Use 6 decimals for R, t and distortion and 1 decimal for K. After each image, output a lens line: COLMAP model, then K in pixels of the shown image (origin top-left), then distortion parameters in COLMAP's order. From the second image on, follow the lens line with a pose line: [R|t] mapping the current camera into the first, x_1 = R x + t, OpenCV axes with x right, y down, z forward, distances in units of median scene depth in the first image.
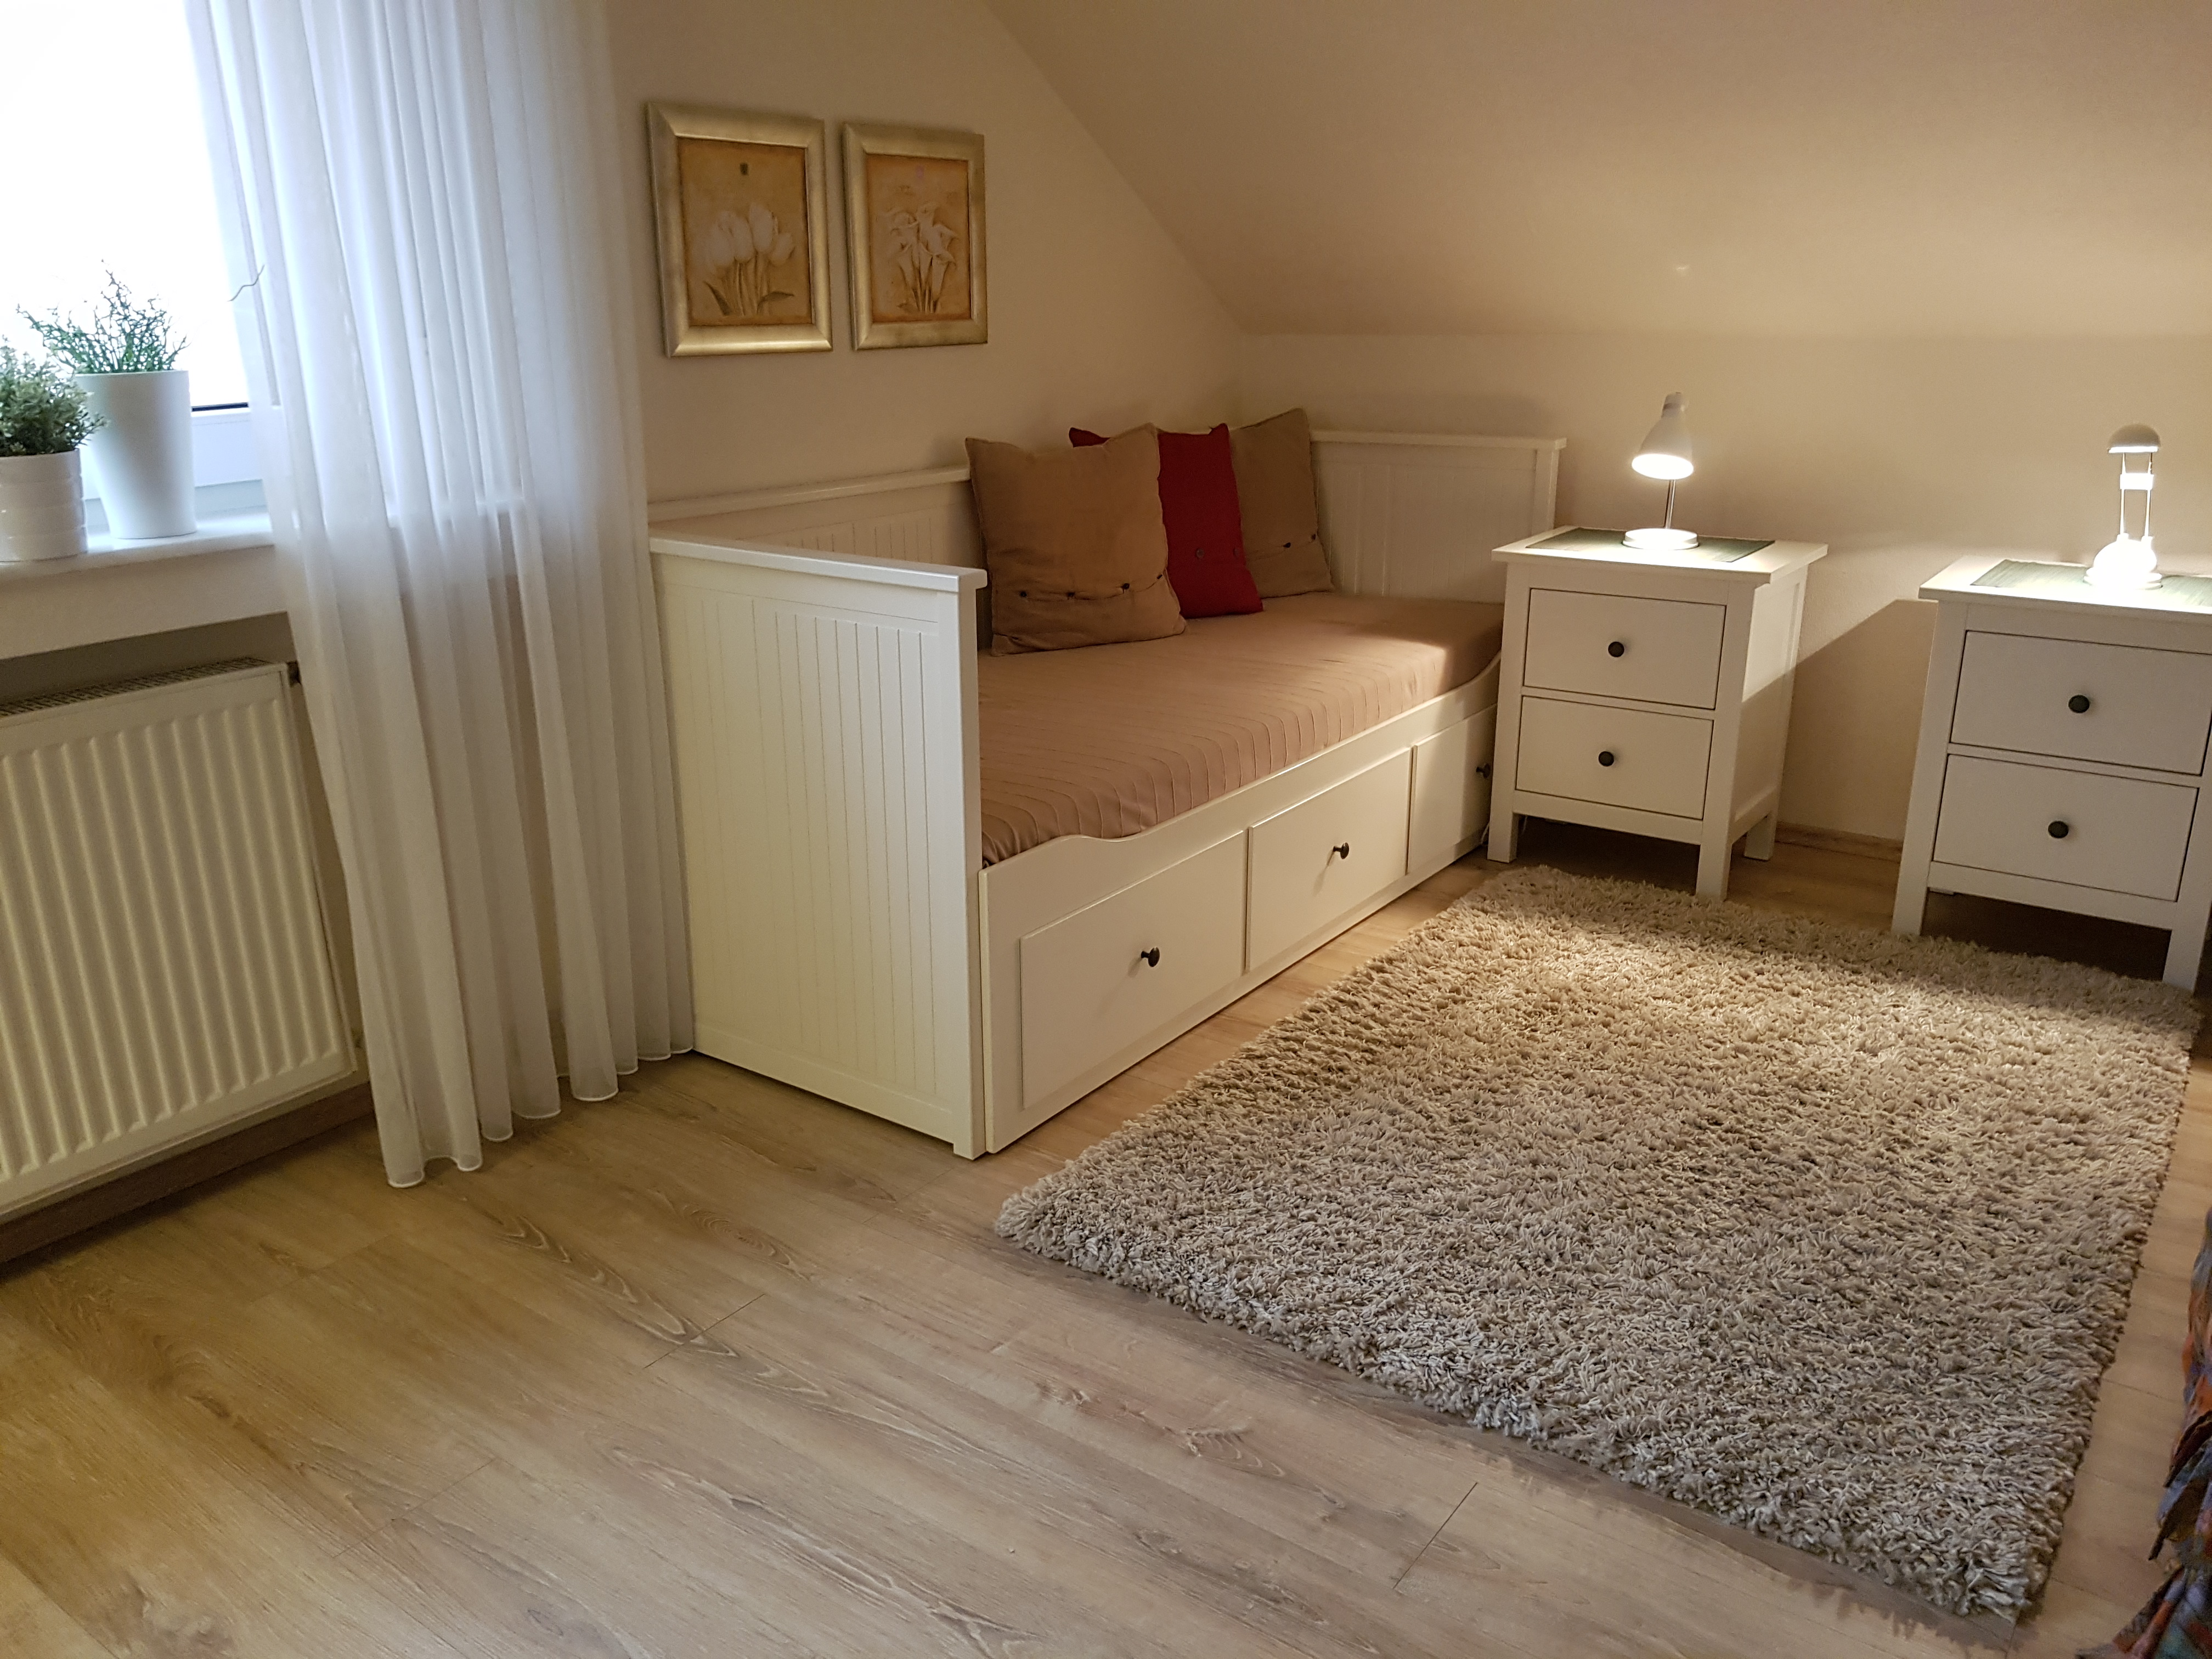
lens RADIAL K [[1696.1, 0, 1065.6], [0, 1696.1, 838.5], [0, 0, 1]] dist [0.110514, -0.182877]
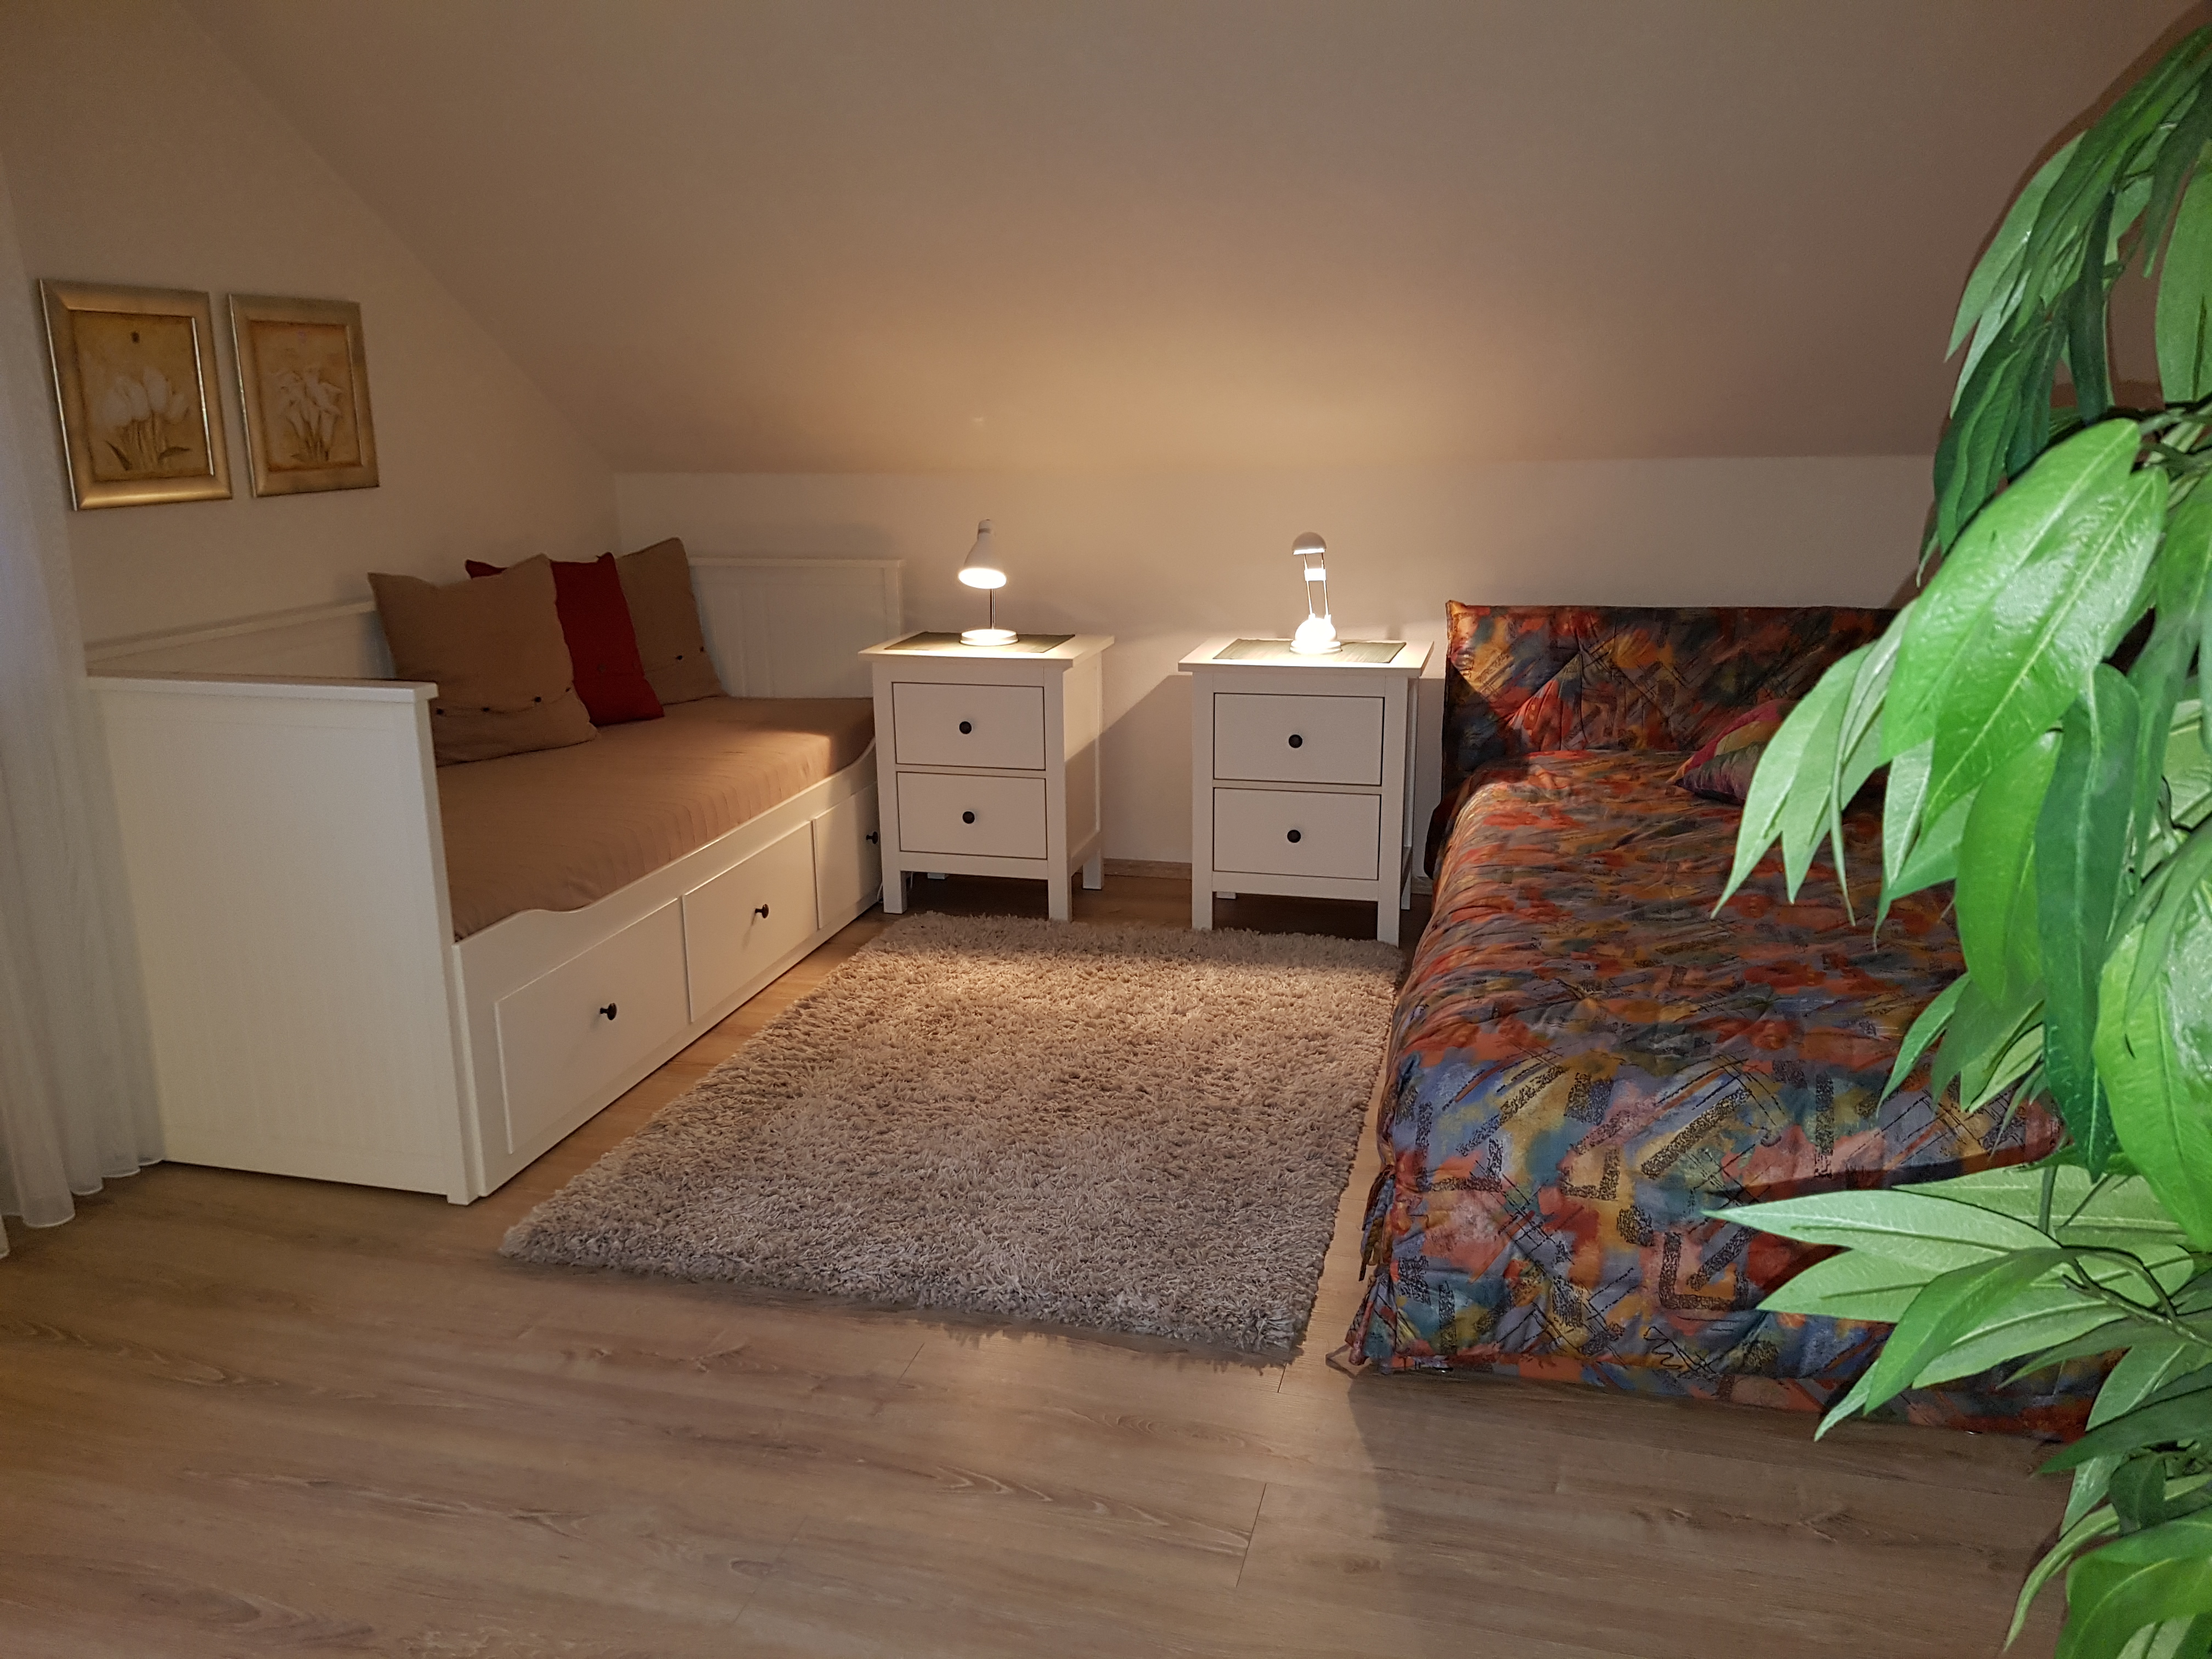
lens RADIAL K [[1696.1, 0, 1065.6], [0, 1696.1, 838.5], [0, 0, 1]] dist [0.110514, -0.182877]
pose [[0.932820, -0.093699, 0.347947, -0.048899], [0.117402, 0.991942, -0.047625, 0.041352], [-0.340680, 0.085276, 0.936304, -0.181631]]
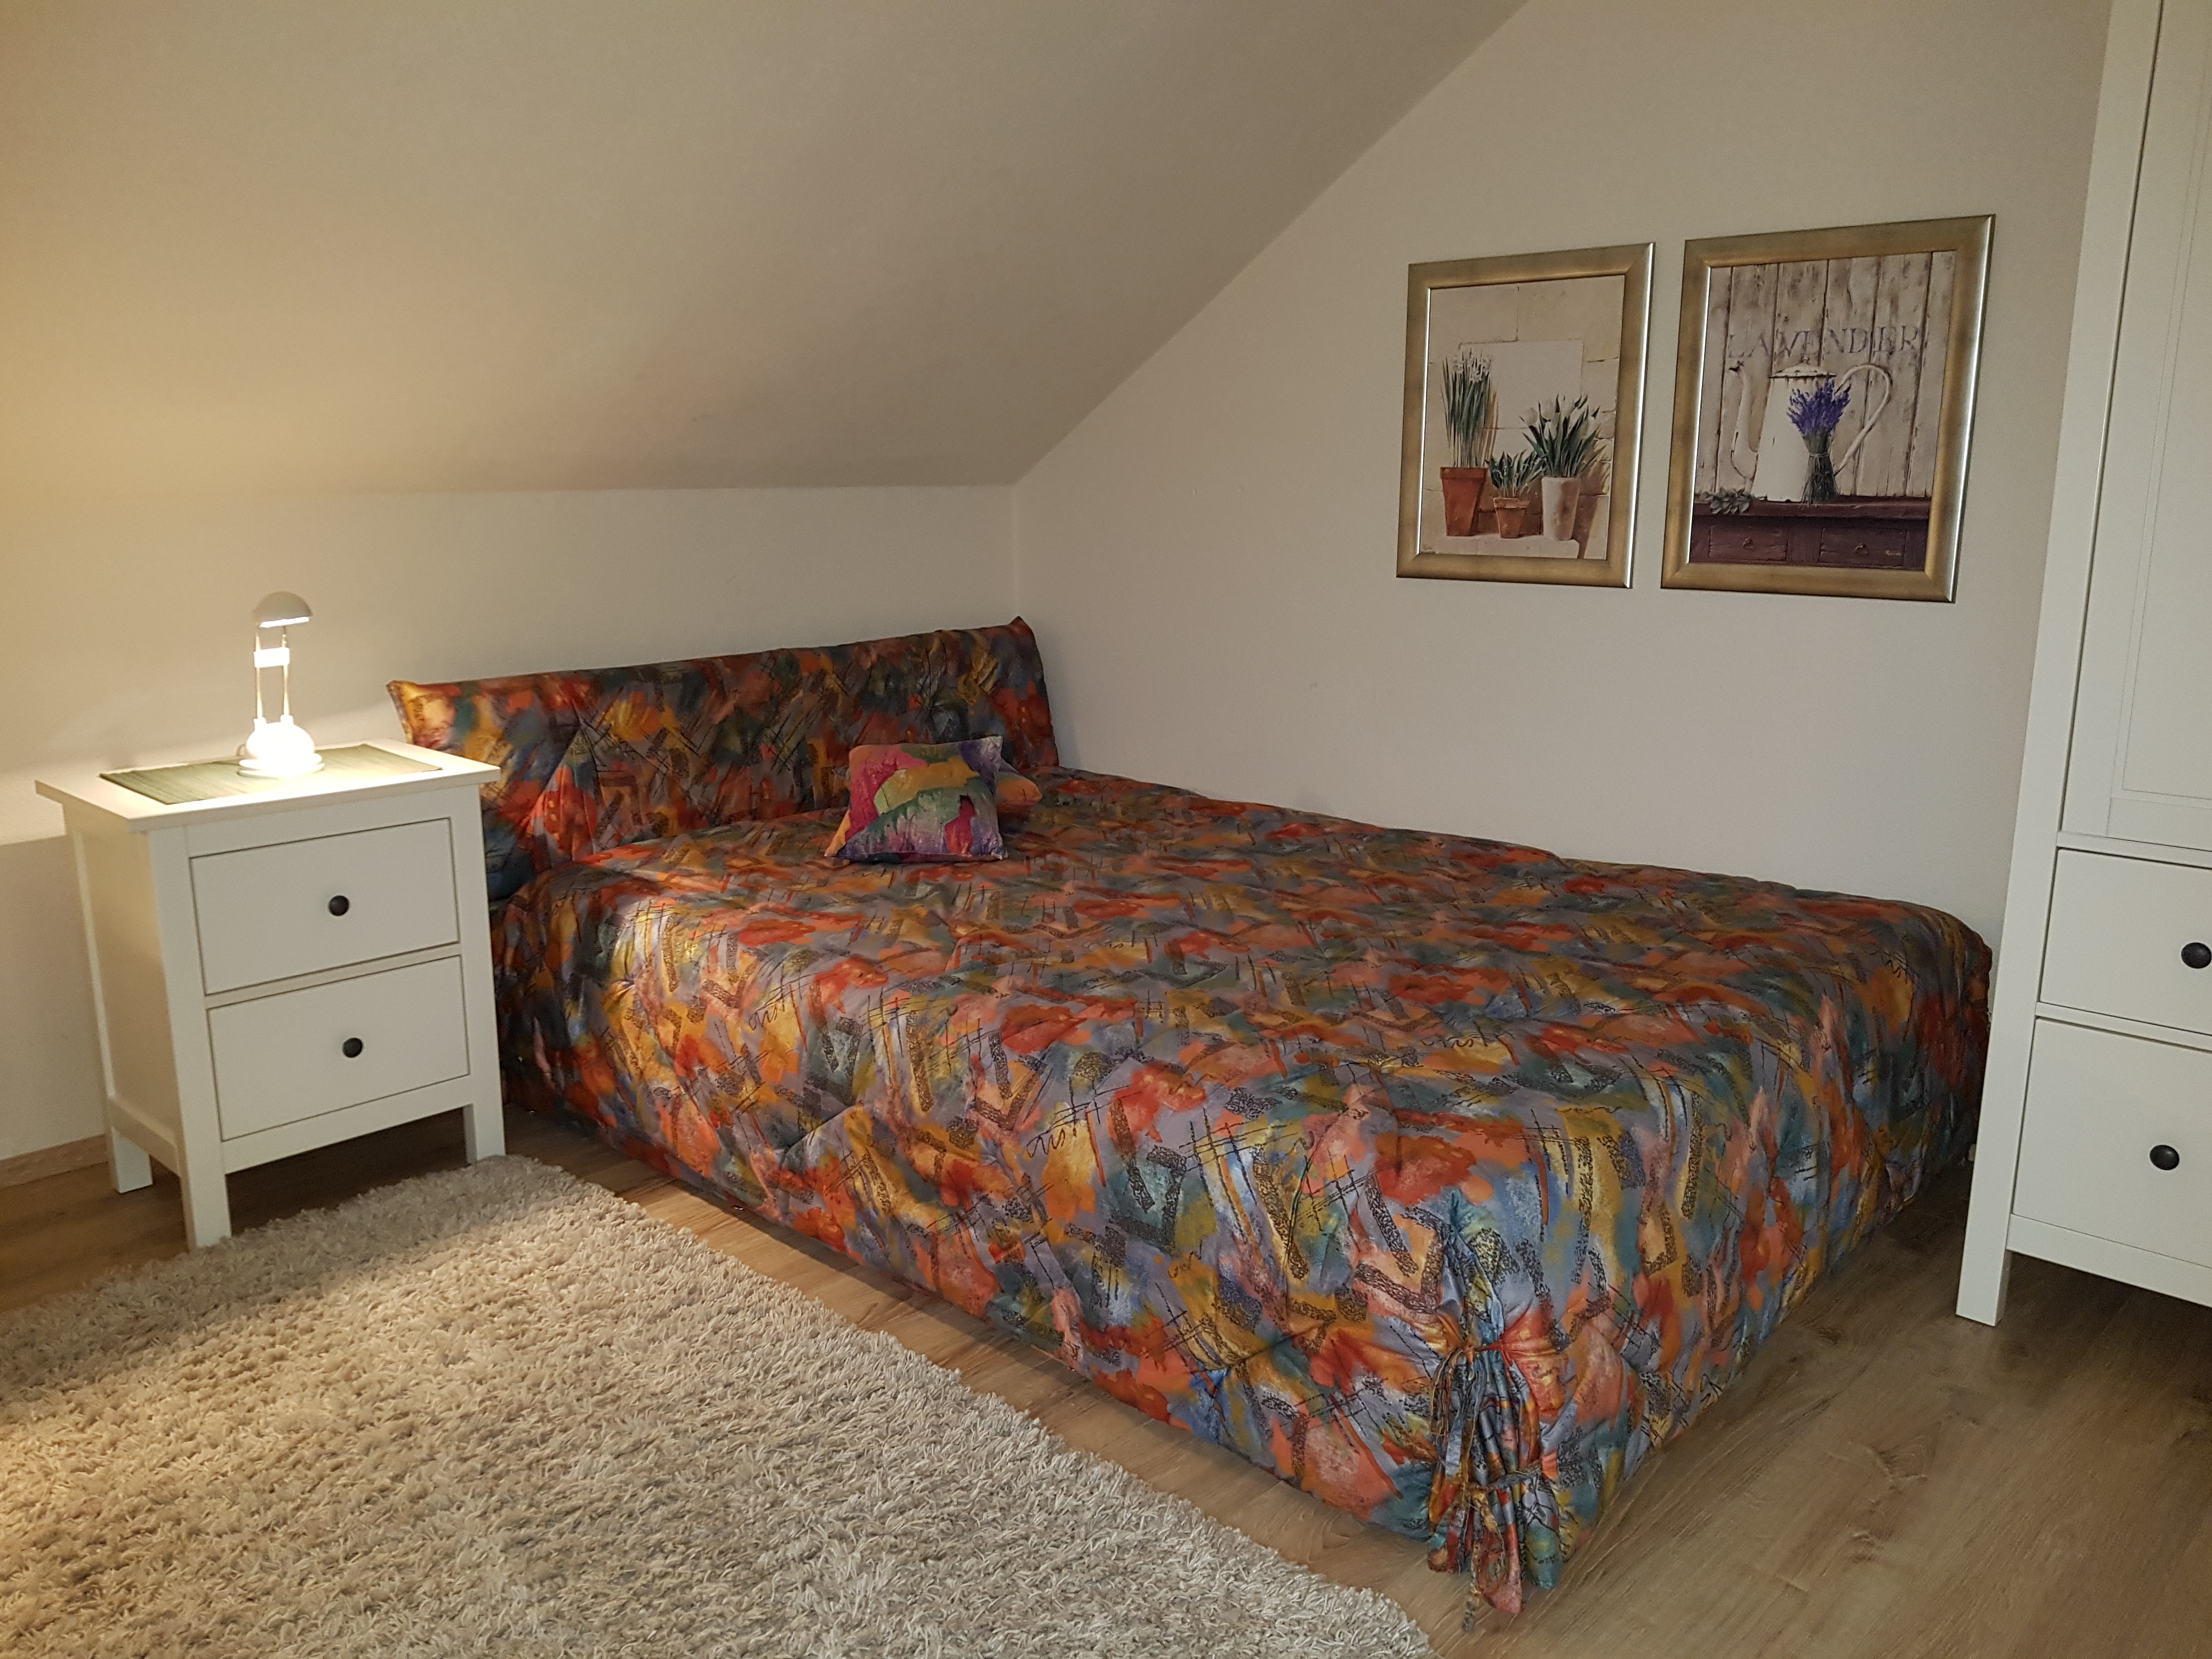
lens RADIAL K [[1696.1, 0, 1065.6], [0, 1696.1, 838.5], [0, 0, 1]] dist [0.110514, -0.182877]
pose [[0.124375, -0.201573, 0.971545, -0.226987], [0.308584, 0.938450, 0.155202, -0.140714], [-0.943031, 0.280500, 0.178922, 0.512838]]
